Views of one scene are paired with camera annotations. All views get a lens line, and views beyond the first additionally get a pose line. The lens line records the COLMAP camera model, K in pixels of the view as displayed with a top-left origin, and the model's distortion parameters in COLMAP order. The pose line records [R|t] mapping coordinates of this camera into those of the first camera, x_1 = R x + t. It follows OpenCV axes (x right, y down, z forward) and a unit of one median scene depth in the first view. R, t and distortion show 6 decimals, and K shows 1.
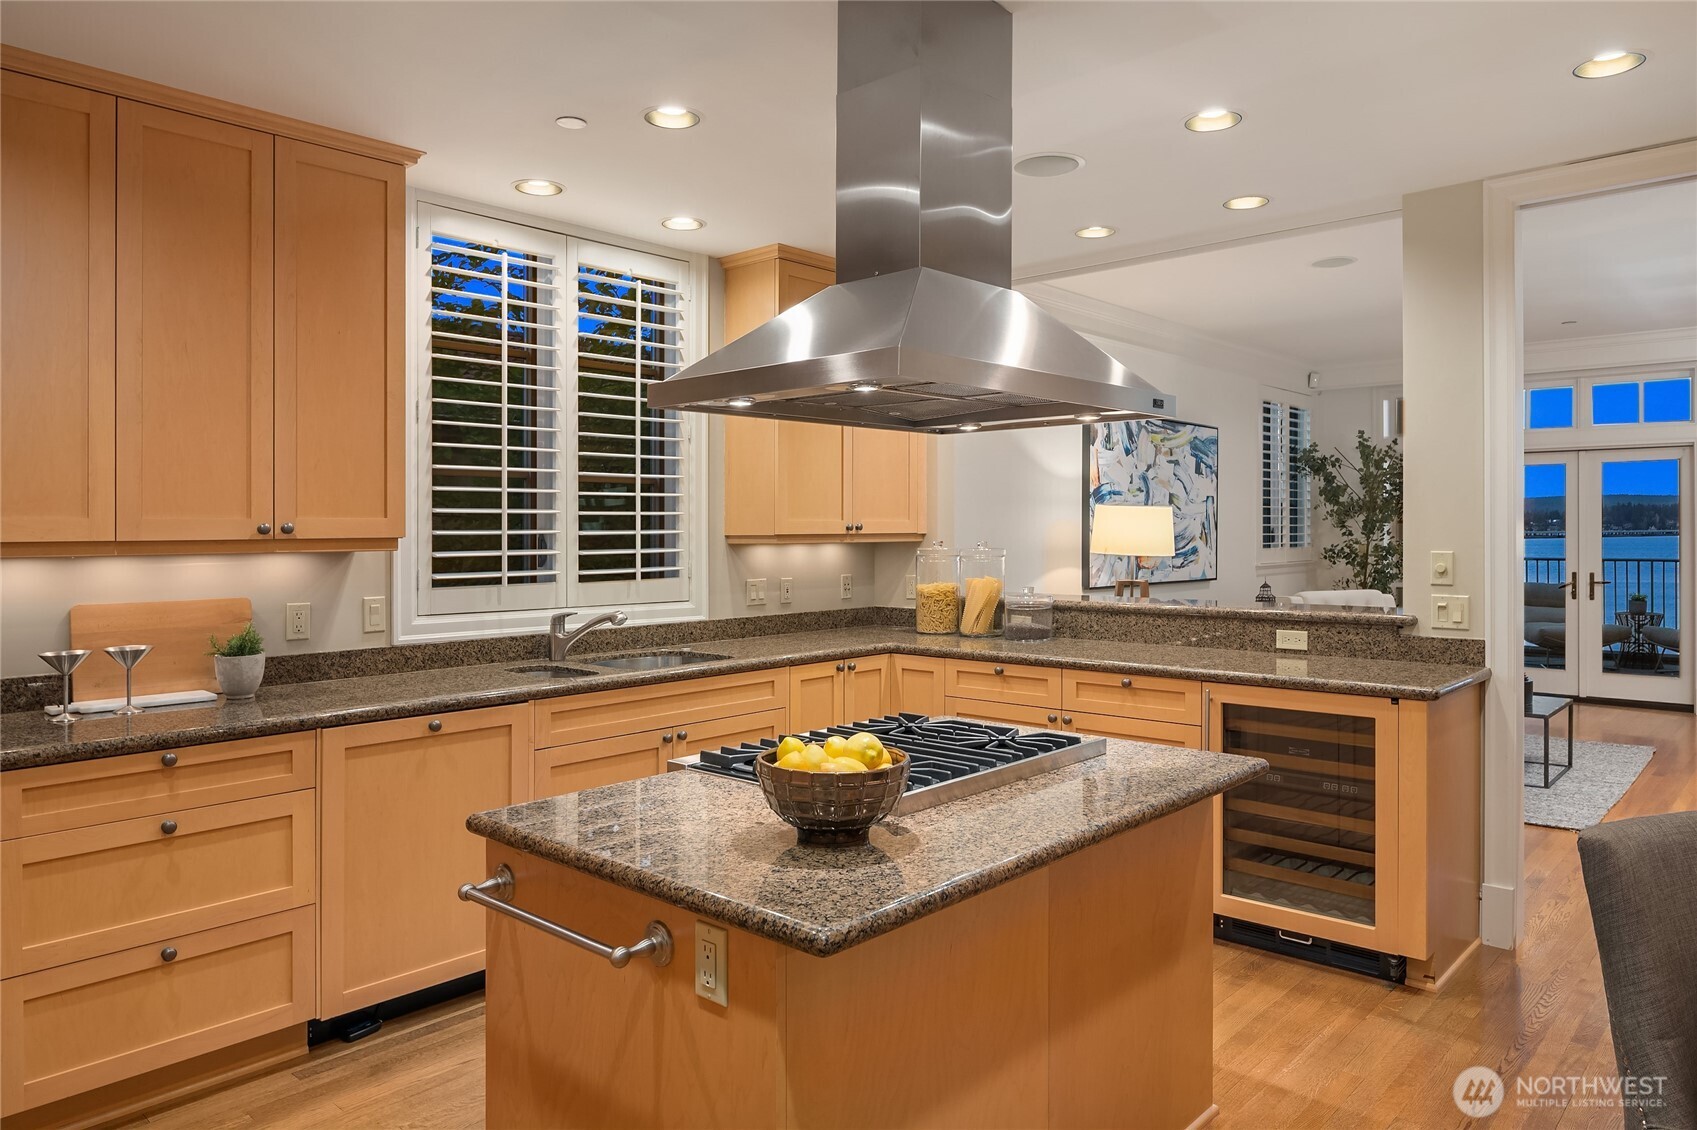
lens RADIAL K [[1090.4, 0, 838.4], [0, 1090.4, 542.0], [0, 0, 1]] dist [0.003748, 0.003393]
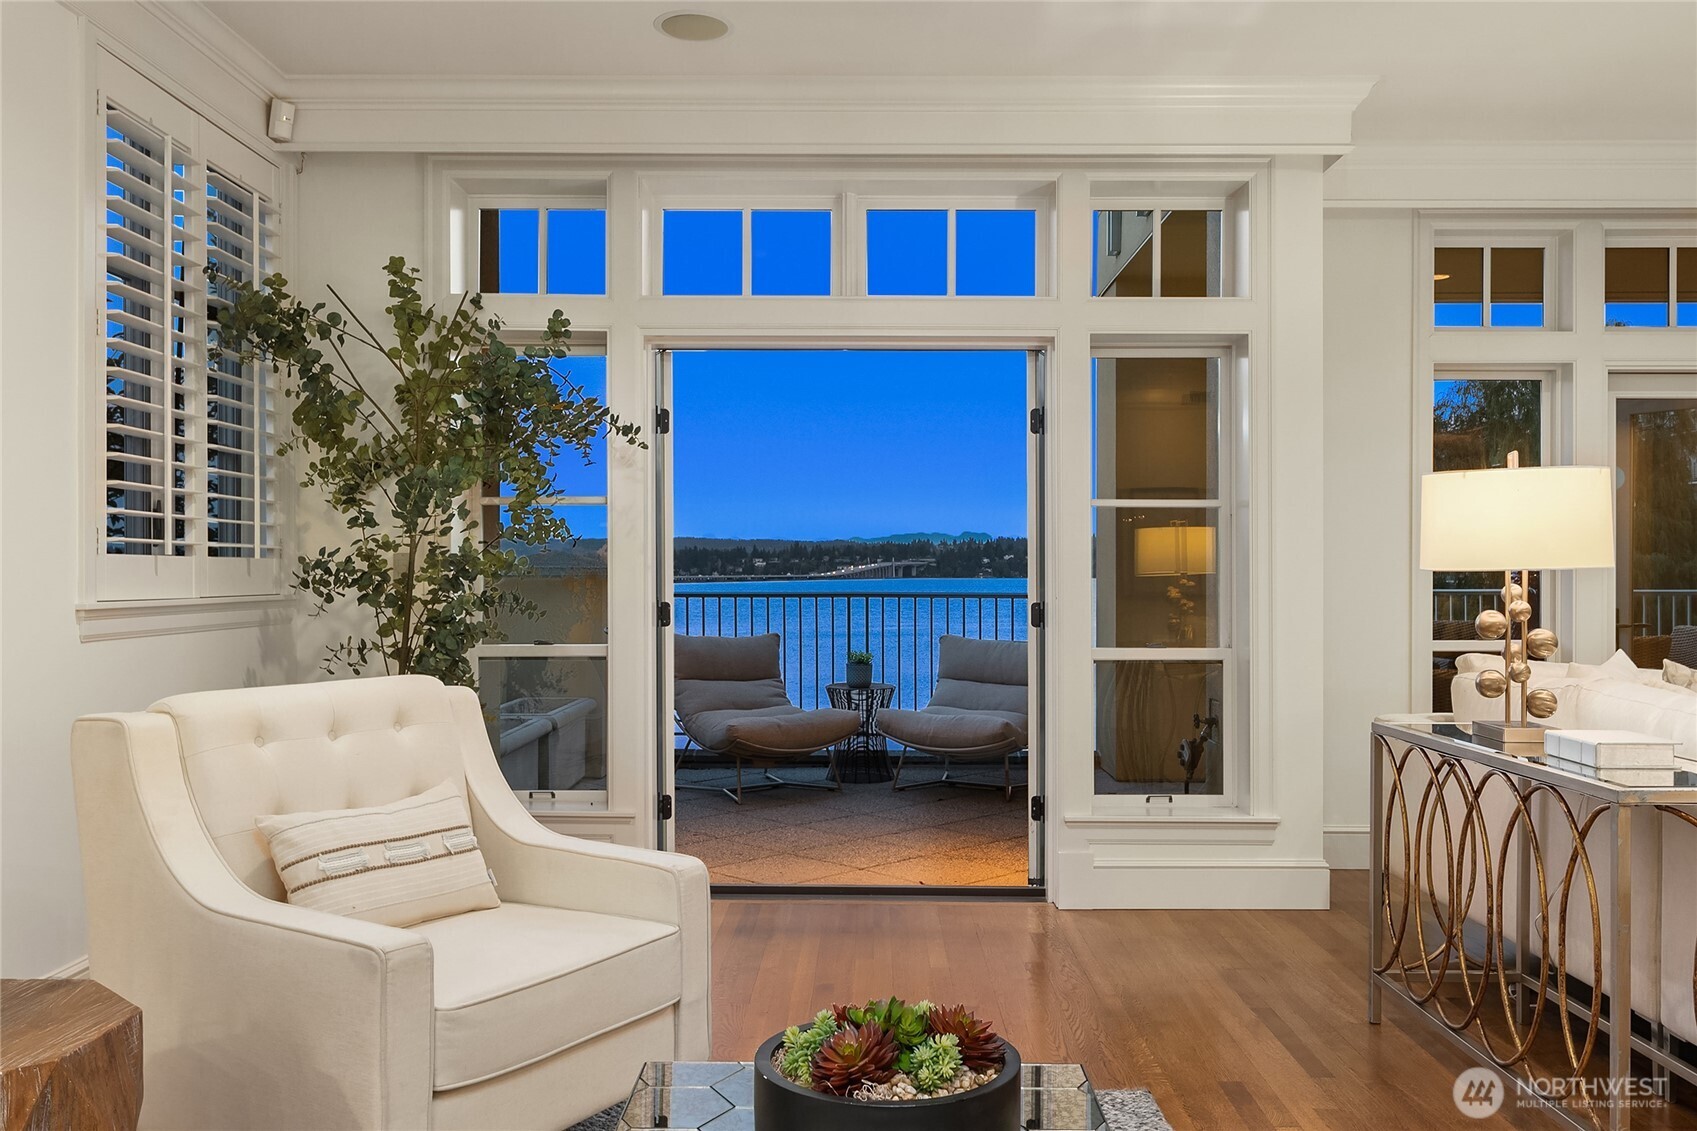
lens RADIAL K [[1476.0, 0, 862.8], [0, 1476.0, 568.3], [0, 0, 1]] dist [0.041695, -0.065477]
pose [[0.742570, 0.008663, 0.669712, 0.248478], [0.002132, 0.999881, -0.015298, 0.016986], [-0.669765, 0.012788, 0.742463, 0.496107]]
